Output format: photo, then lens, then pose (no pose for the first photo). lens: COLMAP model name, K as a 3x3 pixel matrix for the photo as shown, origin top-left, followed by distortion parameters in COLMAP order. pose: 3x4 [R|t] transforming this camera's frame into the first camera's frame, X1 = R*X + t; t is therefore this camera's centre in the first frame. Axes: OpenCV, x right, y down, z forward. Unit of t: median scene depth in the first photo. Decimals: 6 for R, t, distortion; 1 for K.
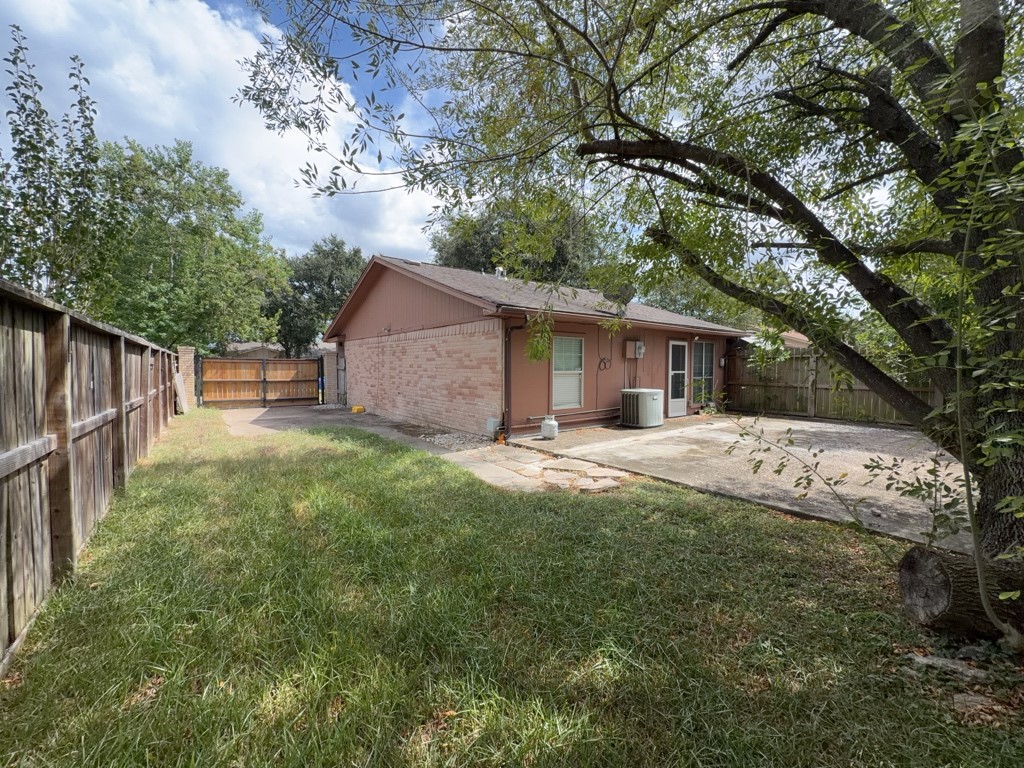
lens RADIAL K [[405.0, 0, 512.4], [0, 405.0, 382.6], [0, 0, 1]] dist [0.002689, 0.000080]
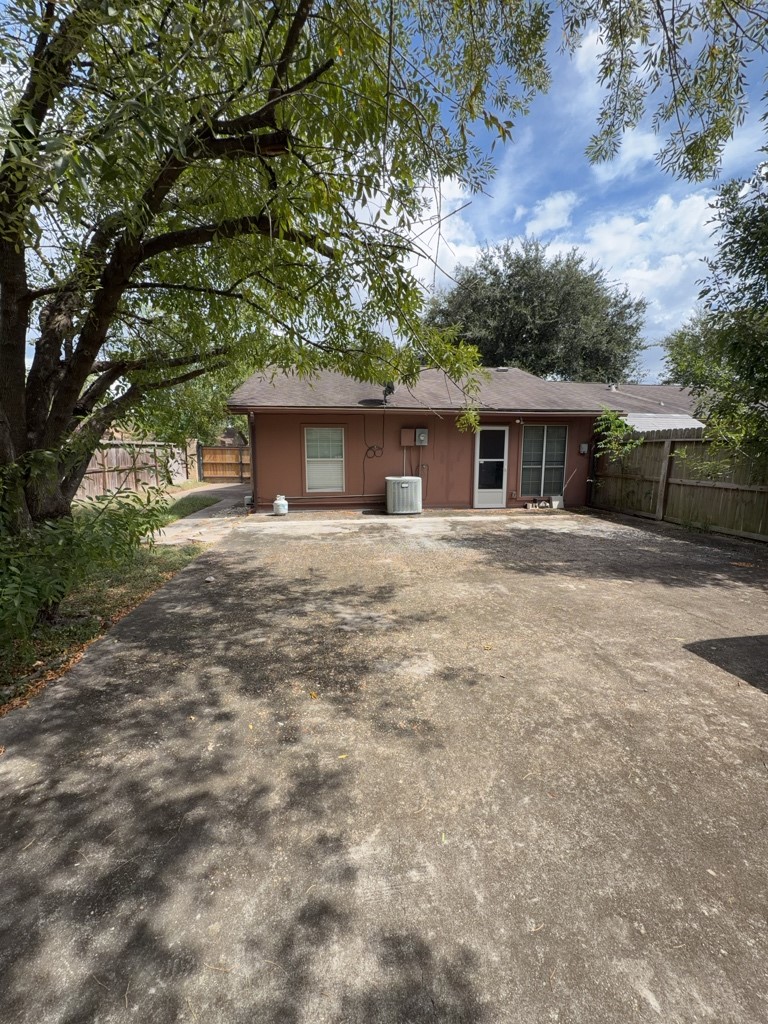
lens RADIAL K [[405.0, 0, 384.1], [0, 405.0, 511.3], [0, 0, 1]] dist [0.002689, 0.000080]
pose [[0.867636, 0.071764, -0.491993, 0.661183], [-0.015566, 0.992964, 0.117387, -0.014500], [0.496956, -0.094191, 0.862649, 0.074729]]
